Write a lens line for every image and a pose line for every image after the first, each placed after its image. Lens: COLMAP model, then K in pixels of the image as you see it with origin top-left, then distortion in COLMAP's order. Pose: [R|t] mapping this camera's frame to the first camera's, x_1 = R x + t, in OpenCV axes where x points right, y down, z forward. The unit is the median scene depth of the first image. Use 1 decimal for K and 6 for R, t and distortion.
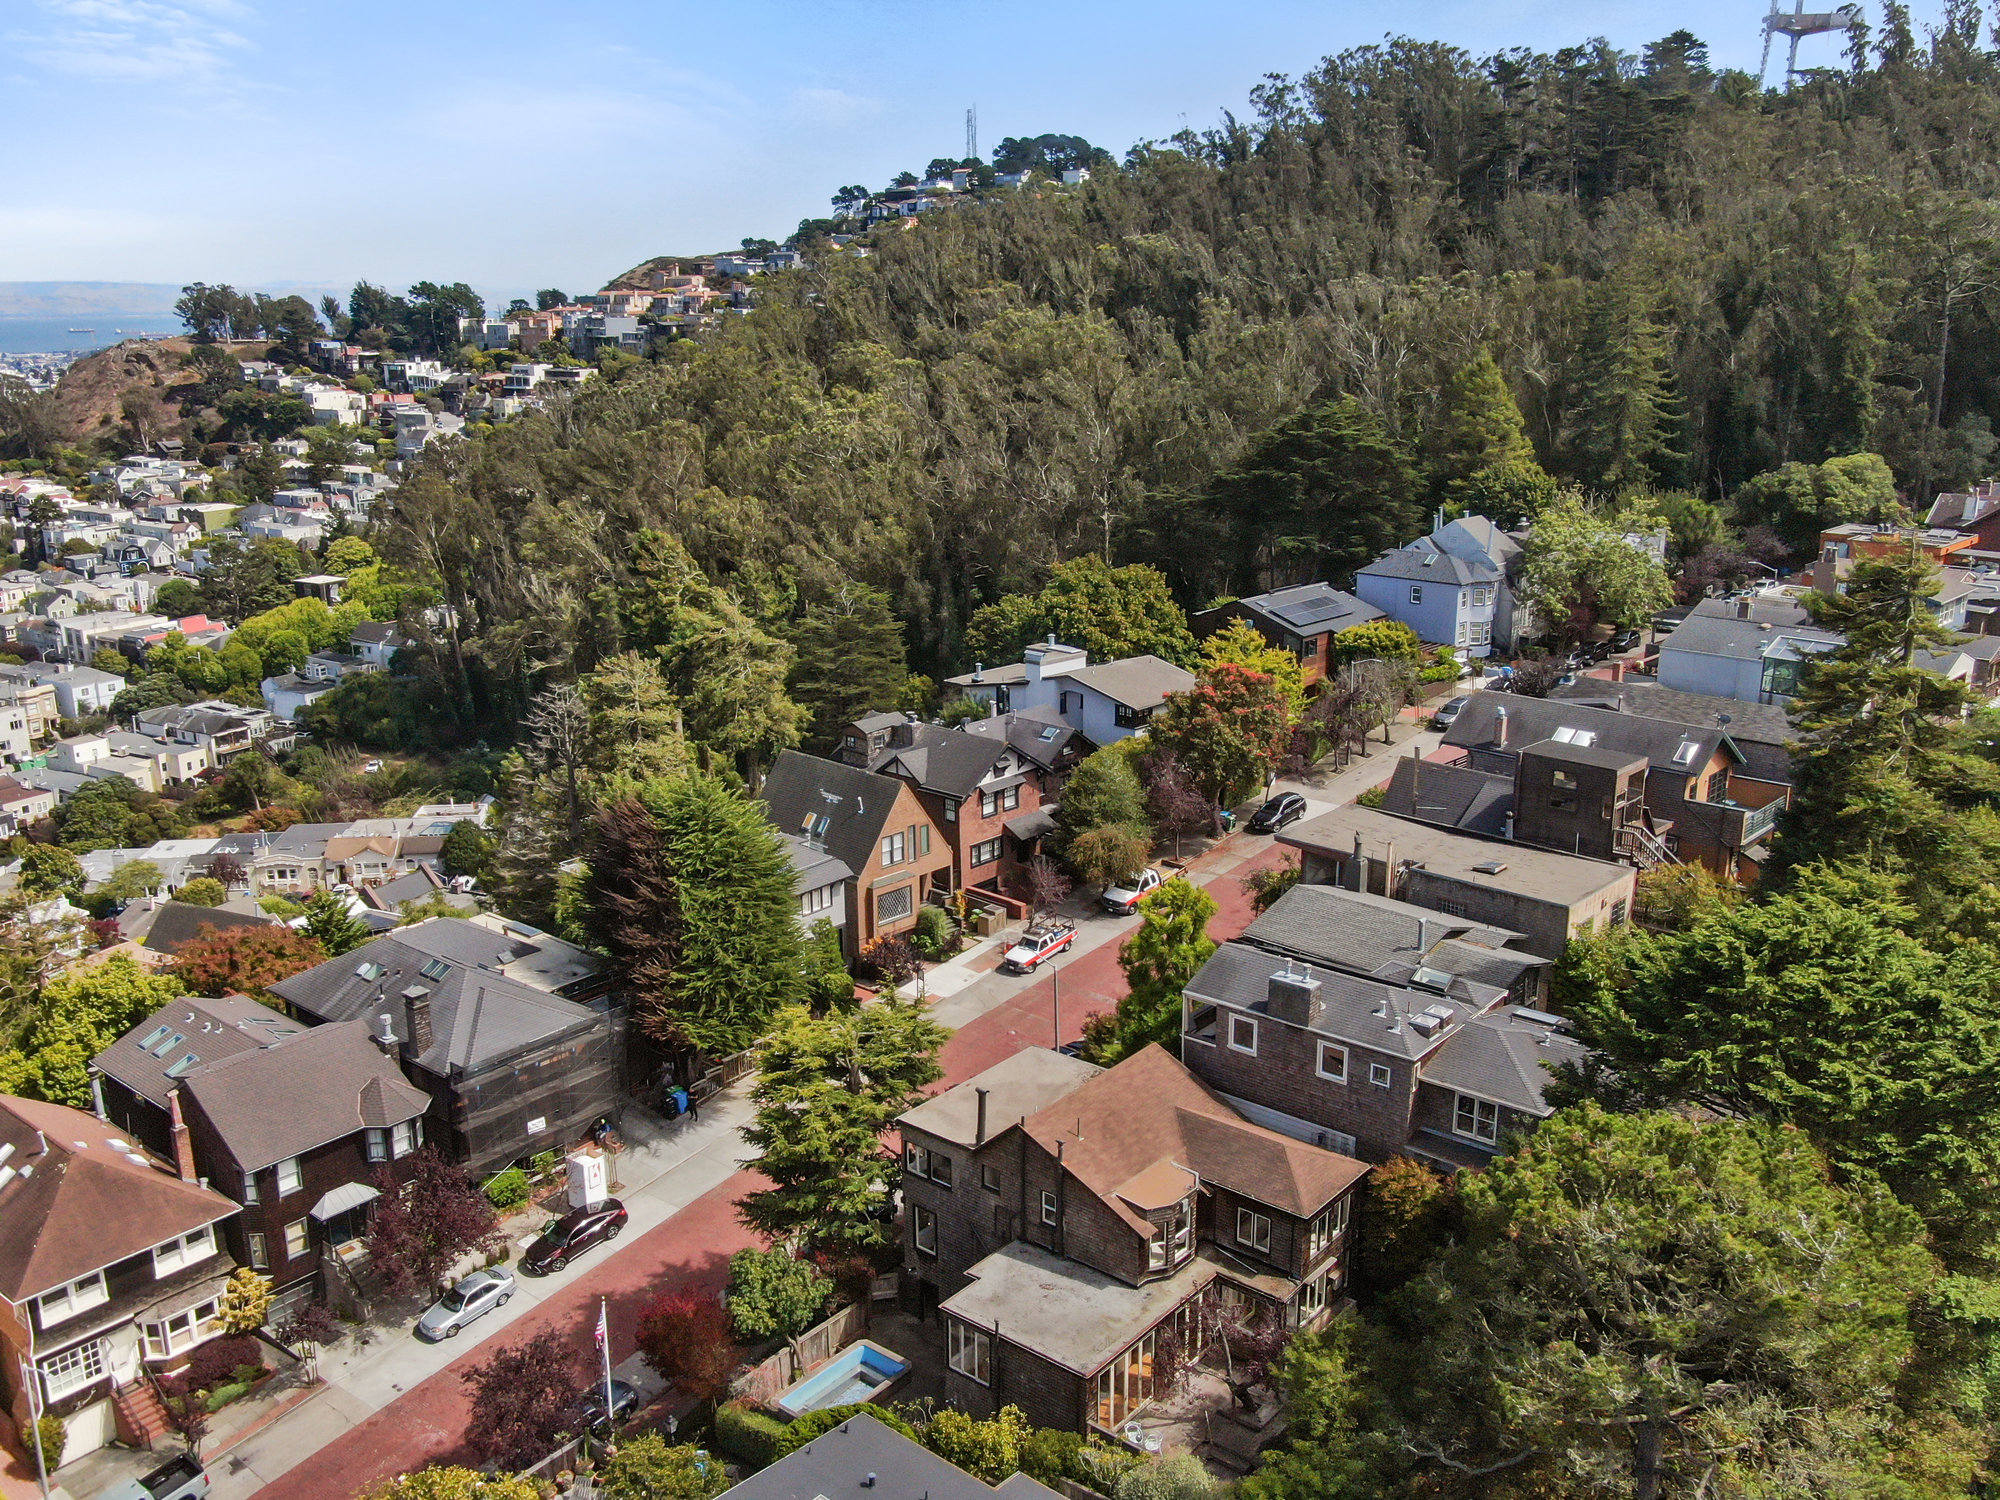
lens RADIAL K [[1738.3, 0, 998.5], [0, 1738.3, 736.5], [0, 0, 1]] dist [-0.010986, 0.019761]
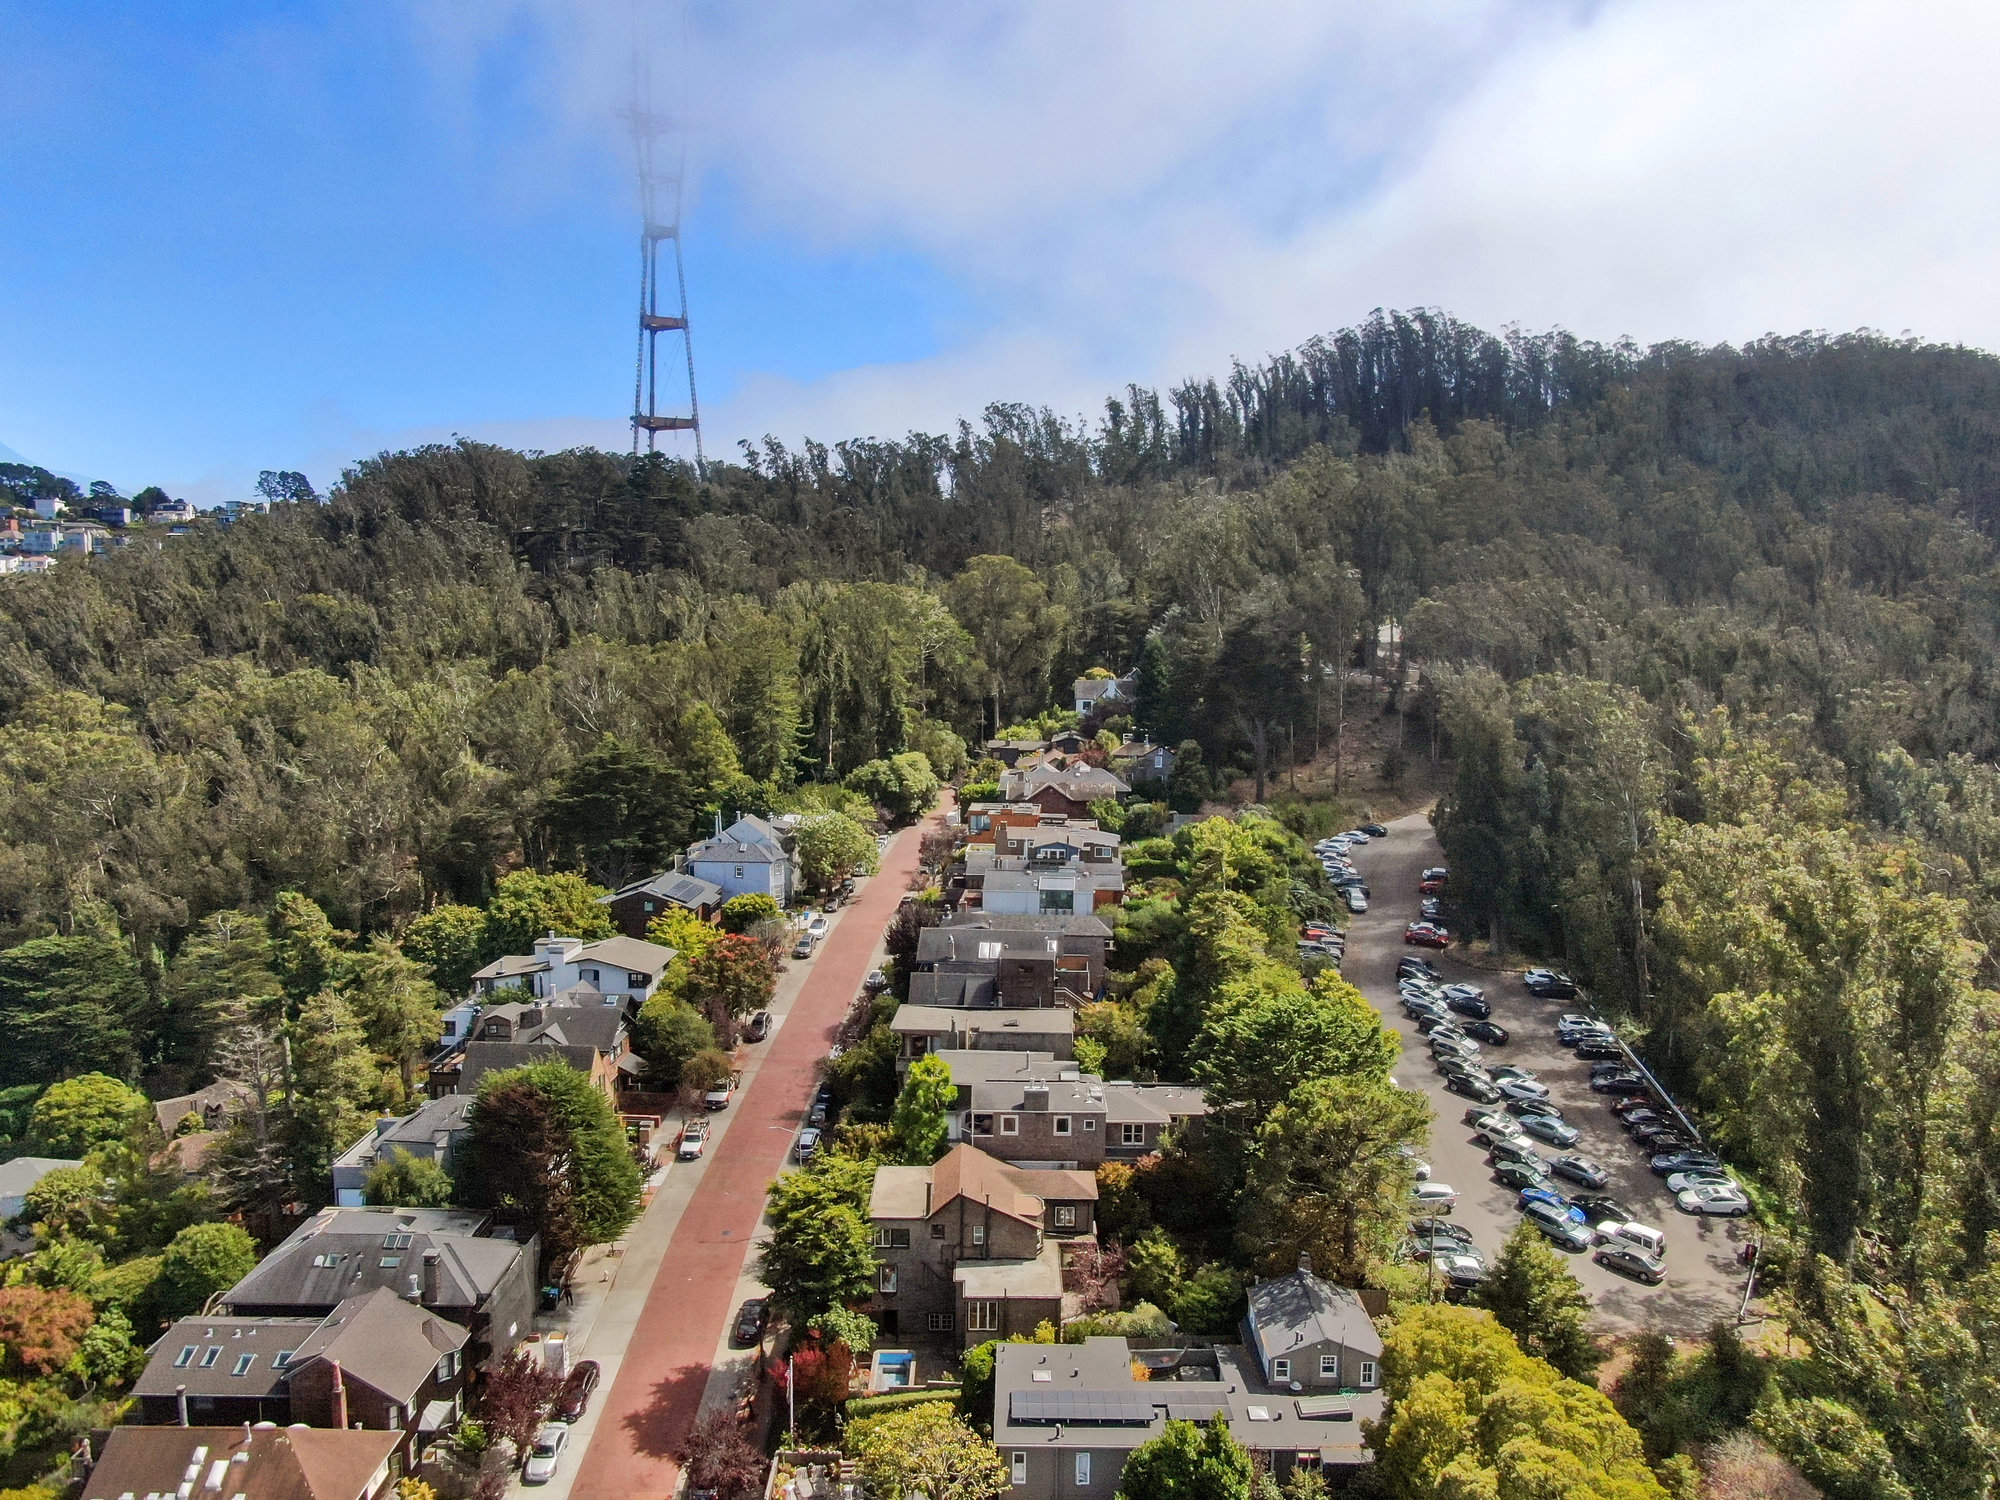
lens RADIAL K [[1472.2, 0, 1003.2], [0, 1472.2, 755.5], [0, 0, 1]] dist [0.003947, -0.004327]
pose [[0.764831, -0.060348, 0.641398, -0.696388], [0.146740, 0.985751, -0.082231, -0.075138], [-0.627296, 0.157012, 0.762789, -0.222998]]
